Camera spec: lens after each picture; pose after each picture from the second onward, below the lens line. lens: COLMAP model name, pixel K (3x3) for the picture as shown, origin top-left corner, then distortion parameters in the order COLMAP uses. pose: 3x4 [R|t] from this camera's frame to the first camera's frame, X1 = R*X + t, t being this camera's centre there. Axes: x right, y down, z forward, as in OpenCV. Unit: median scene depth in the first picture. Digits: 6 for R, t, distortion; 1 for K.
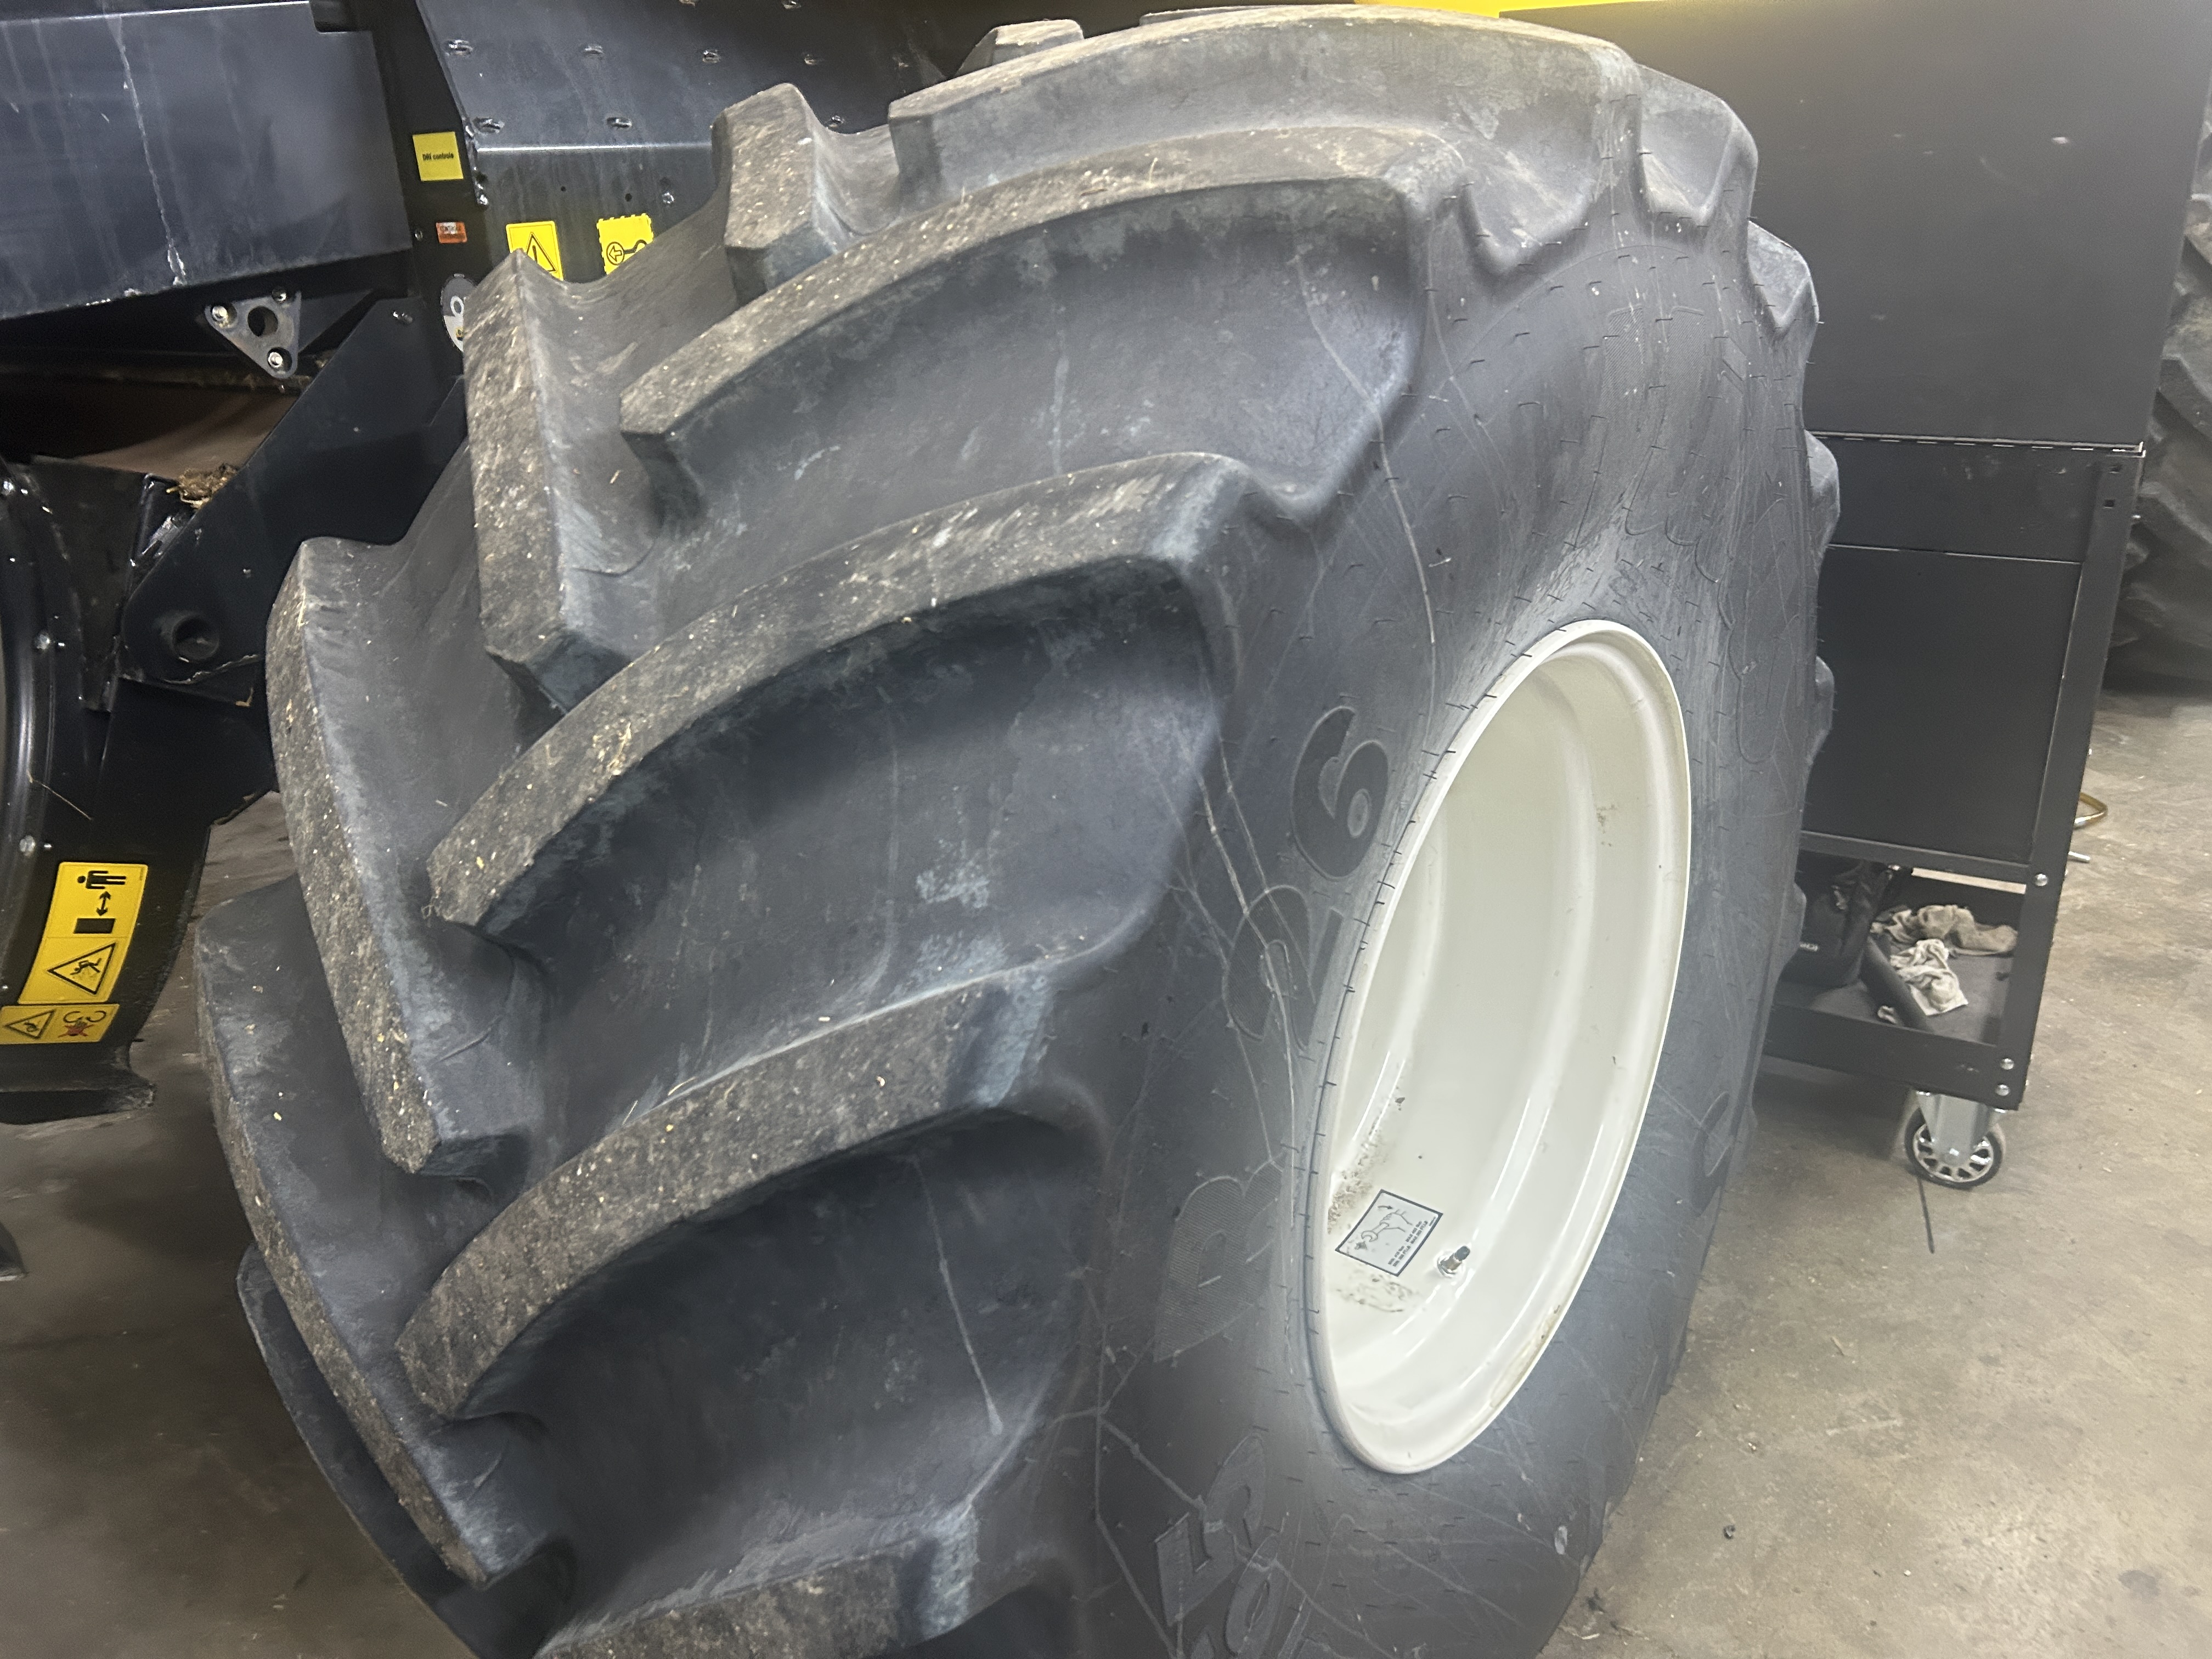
lens RADIAL K [[1668.0, 0, 1107.3], [0, 1668.0, 815.6], [0, 0, 1]] dist [0.038984, -0.005221]
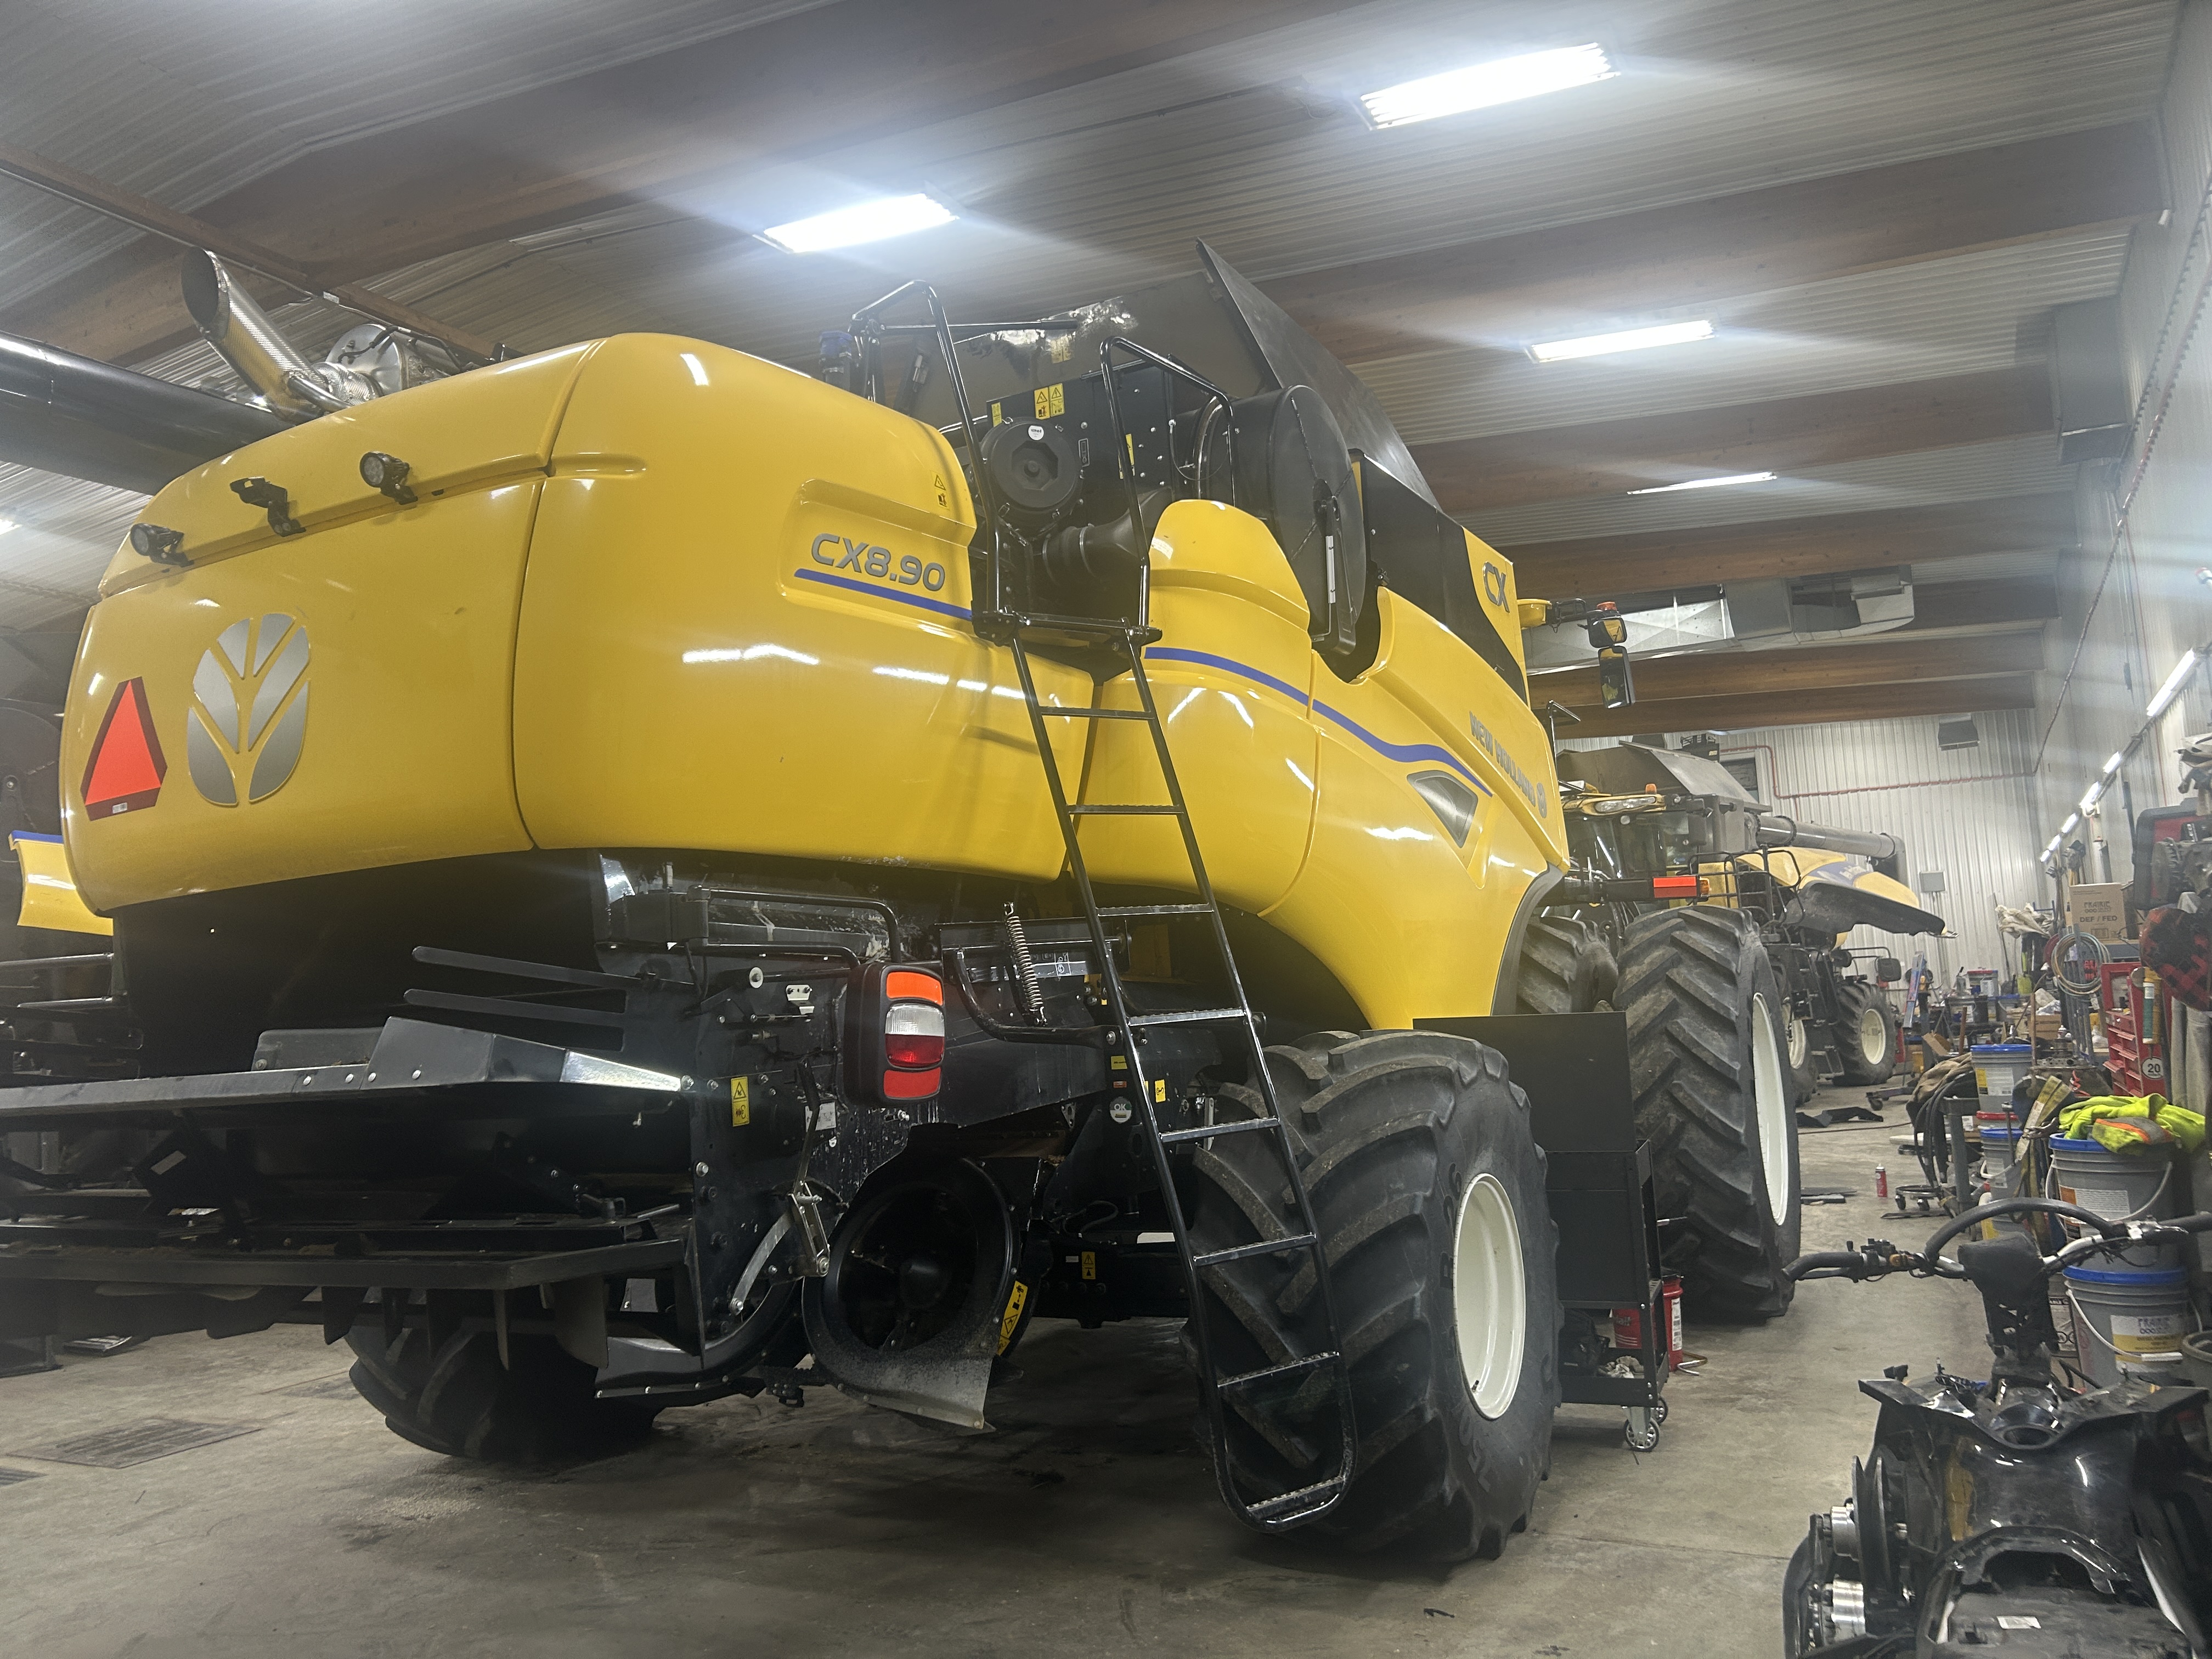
lens RADIAL K [[1668.0, 0, 1122.7], [0, 1668.0, 842.2], [0, 0, 1]] dist [0.038984, -0.005221]
pose [[0.989912, 0.020379, 0.140209, -1.350008], [0.049948, 0.875873, -0.479950, 1.251113], [-0.132586, 0.482112, 0.866019, -3.186892]]
